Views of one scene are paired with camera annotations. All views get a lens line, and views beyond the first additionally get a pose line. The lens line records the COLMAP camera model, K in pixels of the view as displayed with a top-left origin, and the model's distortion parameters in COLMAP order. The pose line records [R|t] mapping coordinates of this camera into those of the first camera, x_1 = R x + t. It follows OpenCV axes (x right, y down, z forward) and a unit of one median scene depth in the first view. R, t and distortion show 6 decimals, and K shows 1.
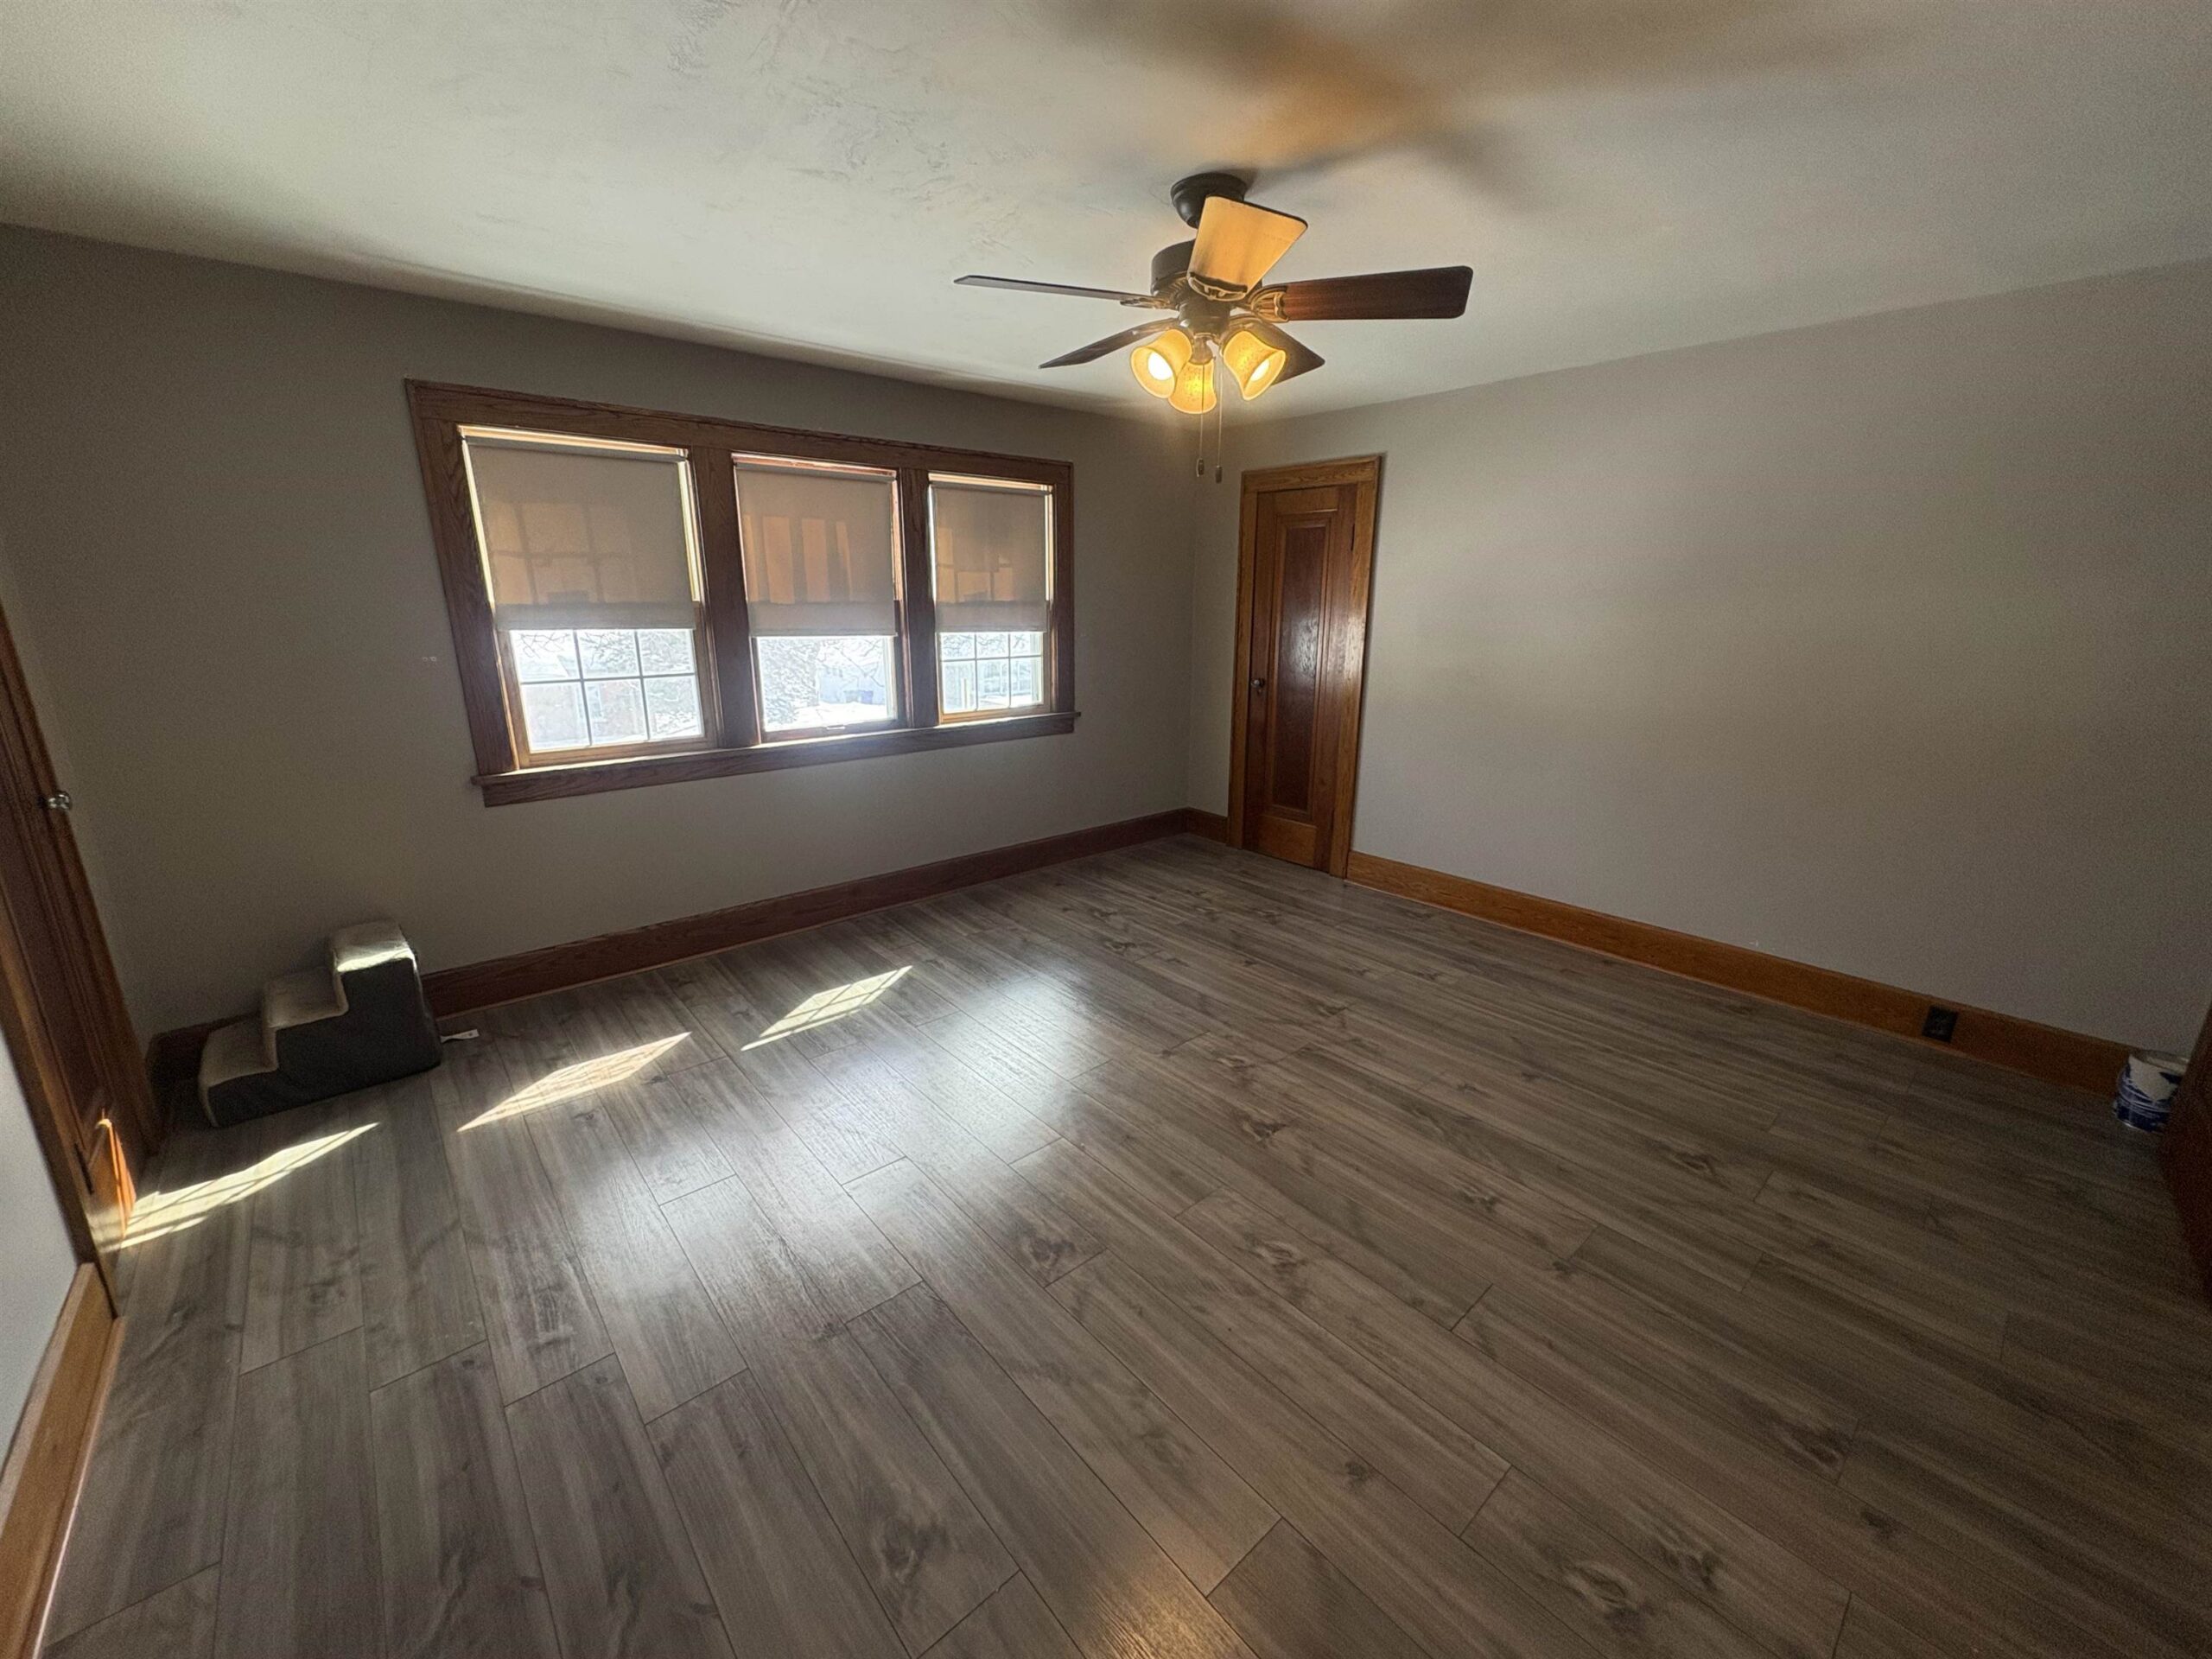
lens RADIAL K [[877.2, 0, 1114.3], [0, 877.2, 826.2], [0, 0, 1]] dist [-0.001865, 0.001259]
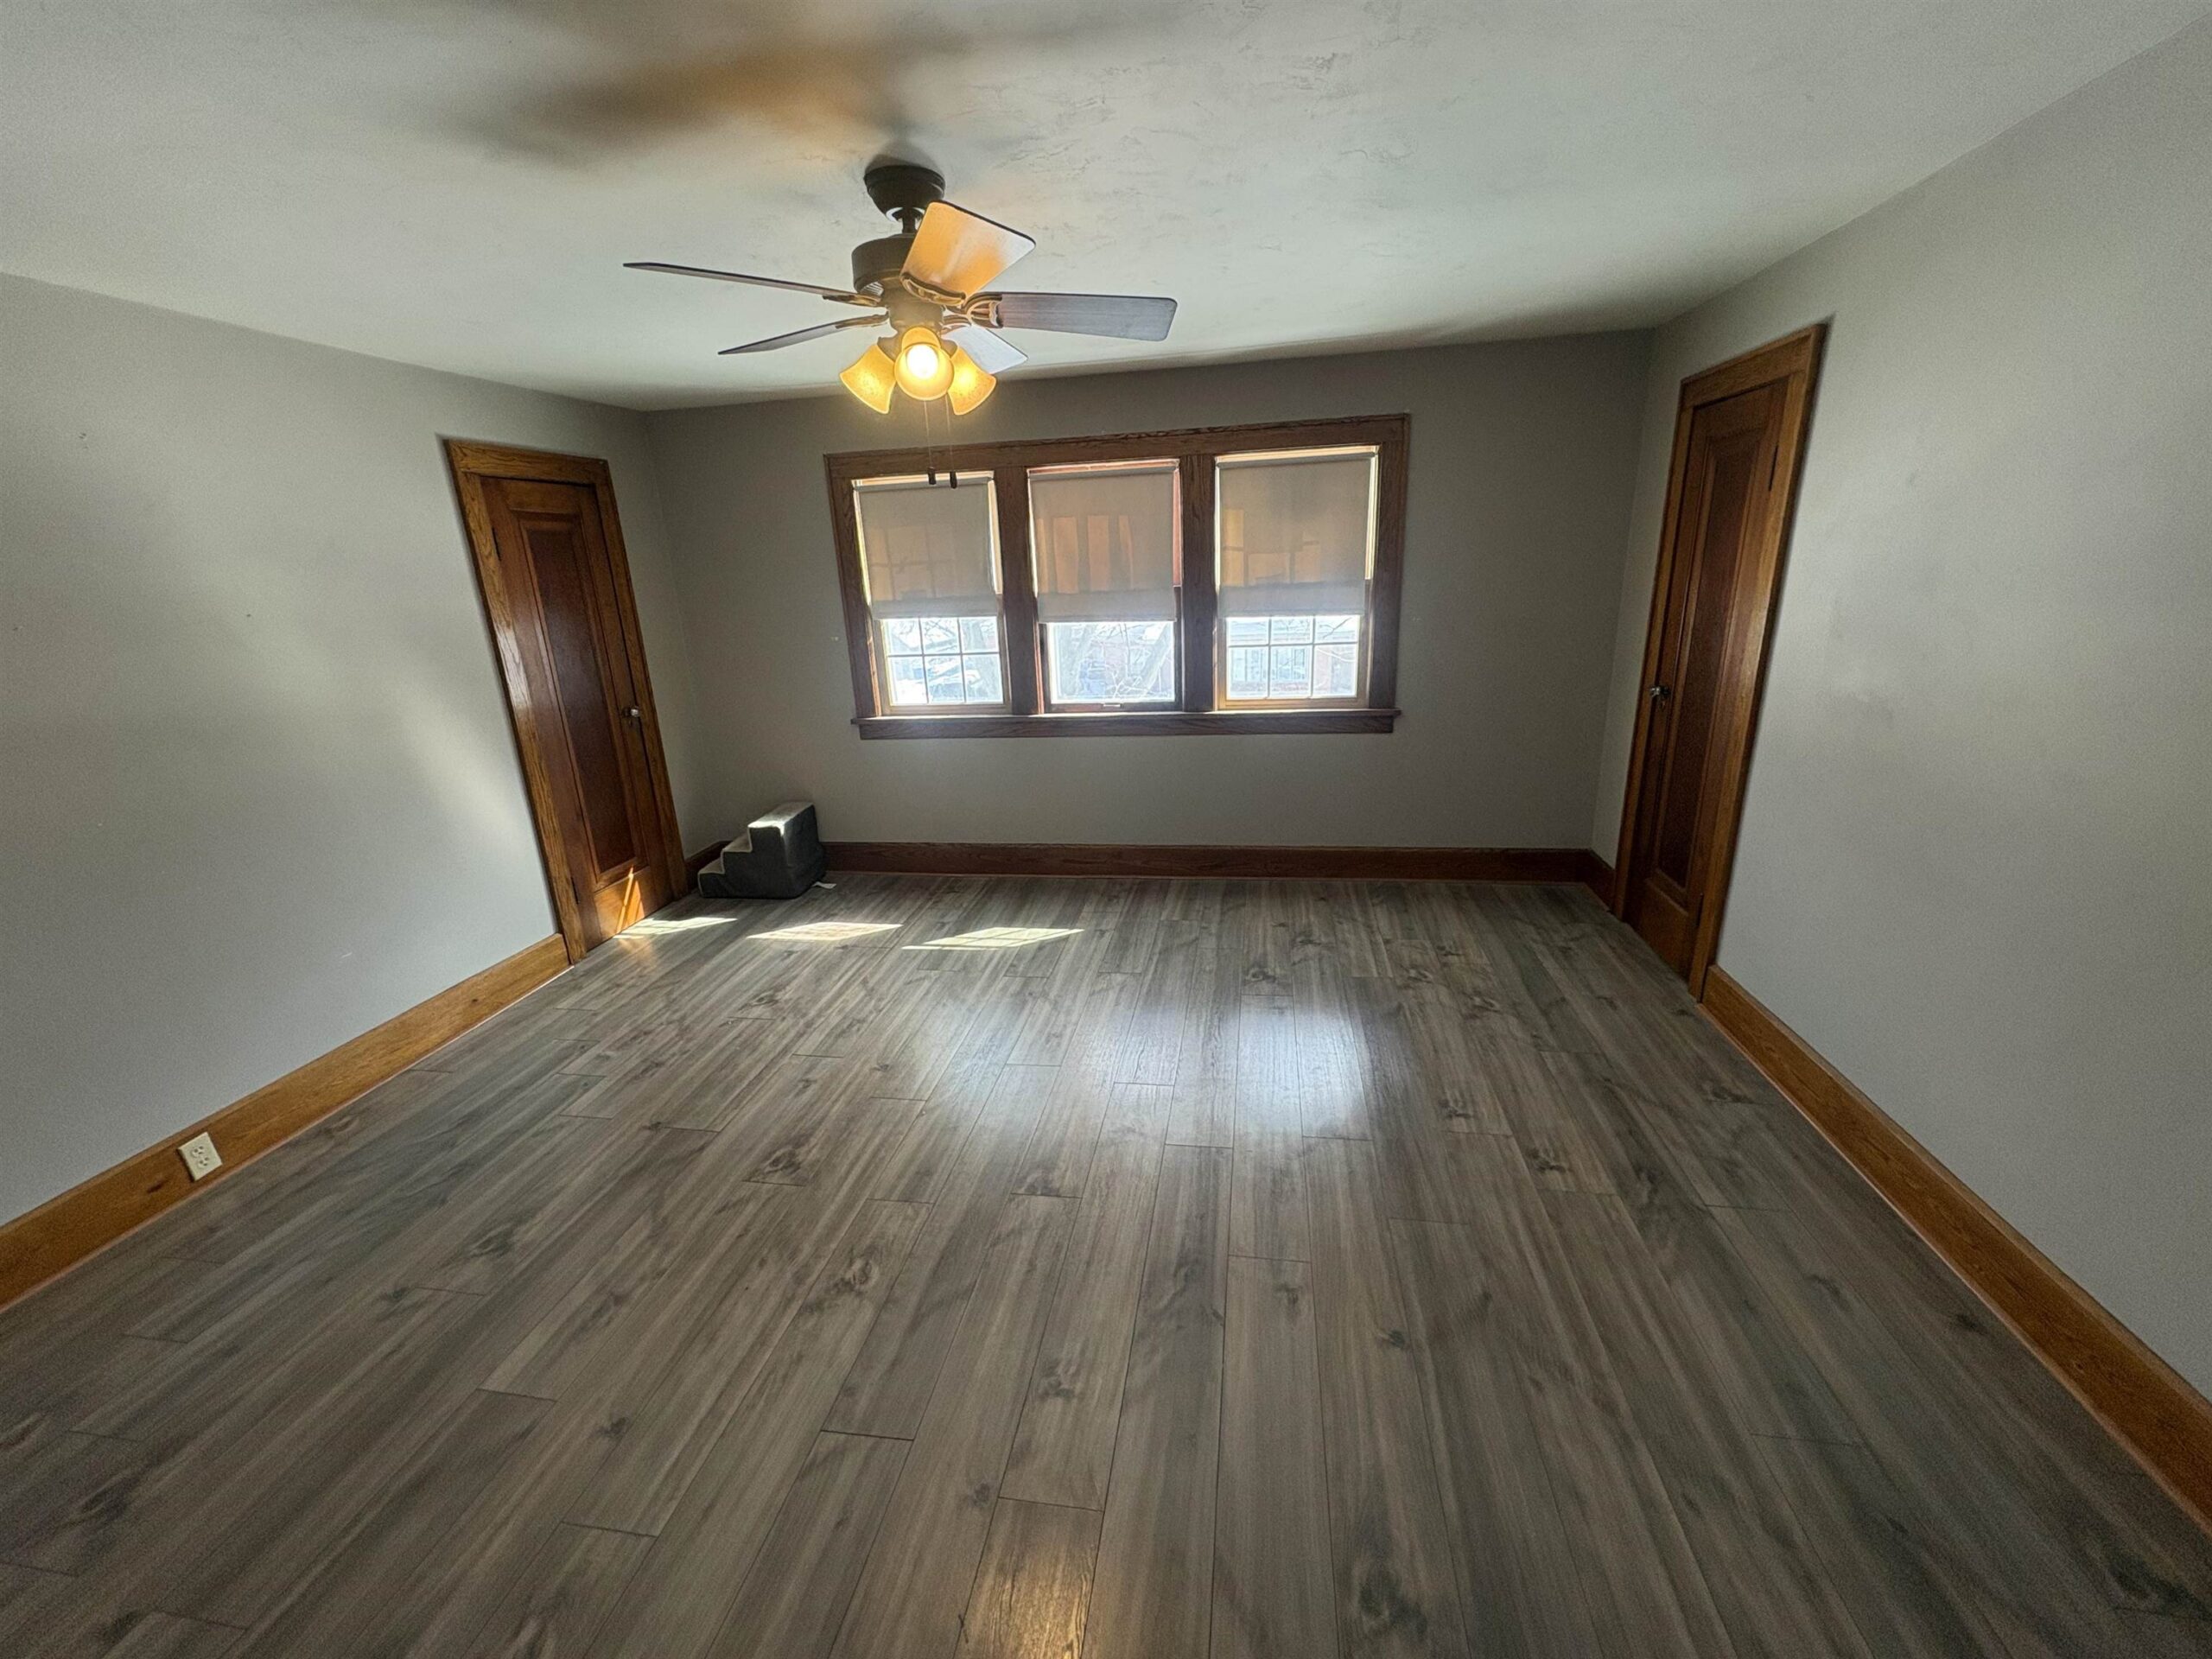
lens RADIAL K [[877.2, 0, 1110.2], [0, 877.2, 828.2], [0, 0, 1]] dist [-0.001865, 0.001259]
pose [[0.630719, 0.193311, -0.751548, 0.574943], [-0.154288, 0.980379, 0.122688, -0.101690], [0.760519, 0.038573, 0.648169, 0.307619]]
